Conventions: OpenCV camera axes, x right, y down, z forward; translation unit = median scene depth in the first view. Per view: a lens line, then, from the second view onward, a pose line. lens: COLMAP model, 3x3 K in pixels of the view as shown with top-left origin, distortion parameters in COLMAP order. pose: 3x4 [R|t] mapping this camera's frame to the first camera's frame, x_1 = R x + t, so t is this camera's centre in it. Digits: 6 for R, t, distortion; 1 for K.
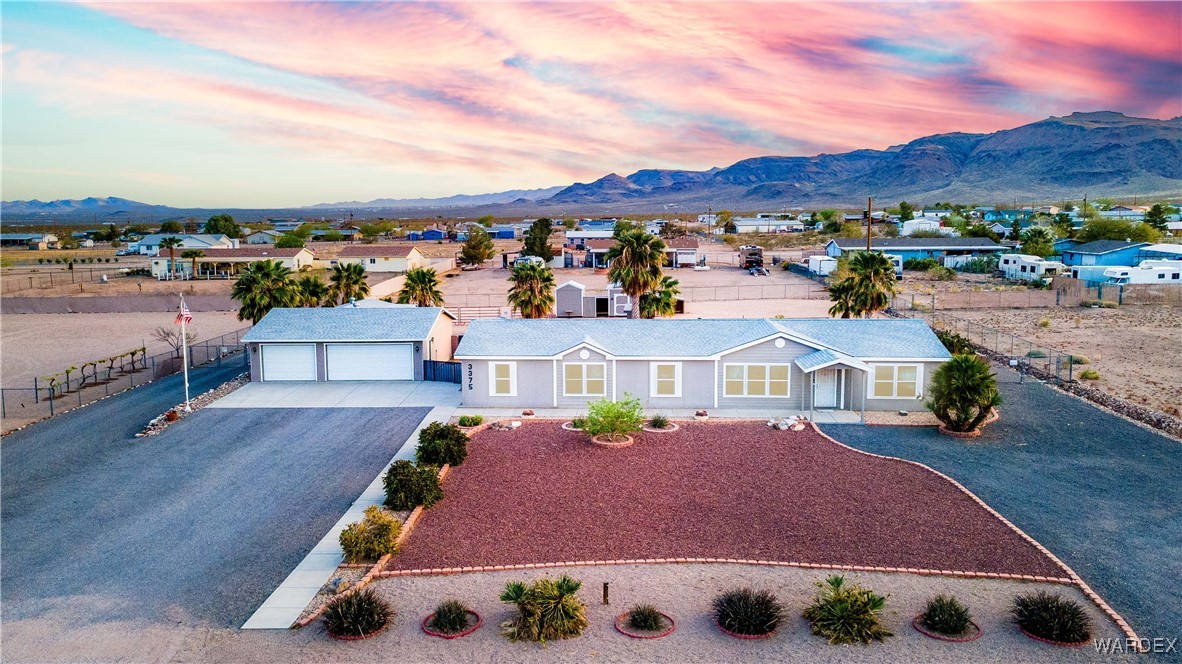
lens RADIAL K [[894.7, 0, 591.0], [0, 894.7, 332.0], [0, 0, 1]] dist [0.031602, 0.028819]
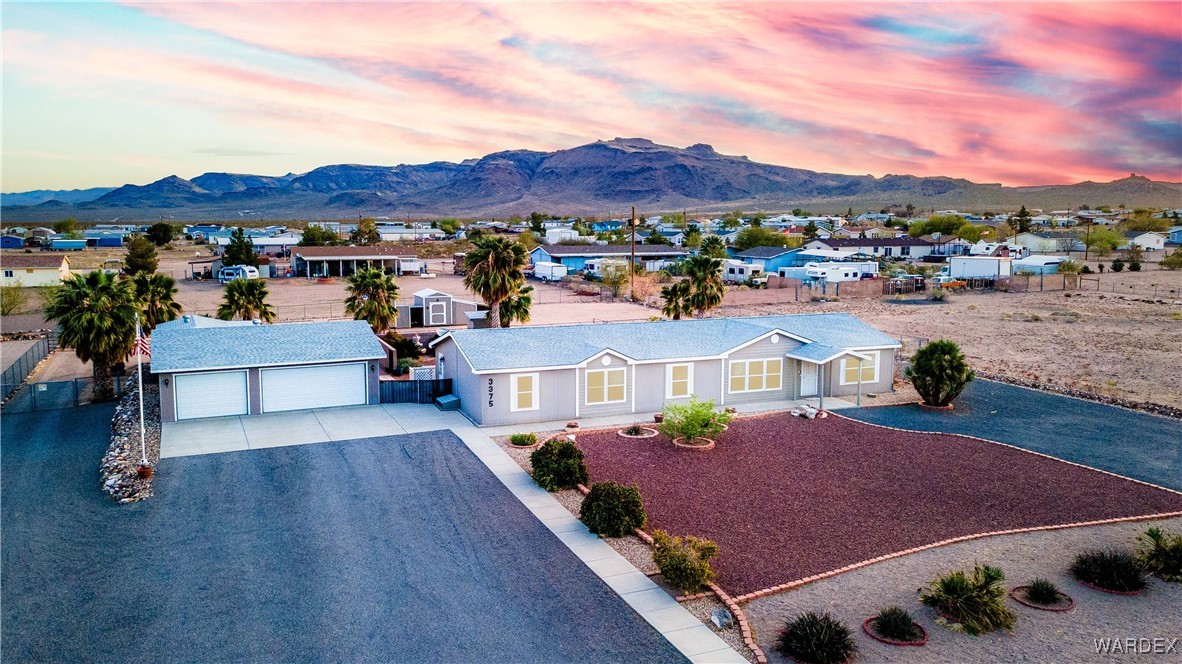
lens RADIAL K [[894.7, 0, 591.0], [0, 894.7, 332.0], [0, 0, 1]] dist [0.031602, 0.028819]
pose [[0.898547, -0.045108, 0.436552, -0.446284], [0.049365, 0.998780, 0.001595, -0.008208], [-0.436092, 0.020117, 0.899677, 0.135891]]
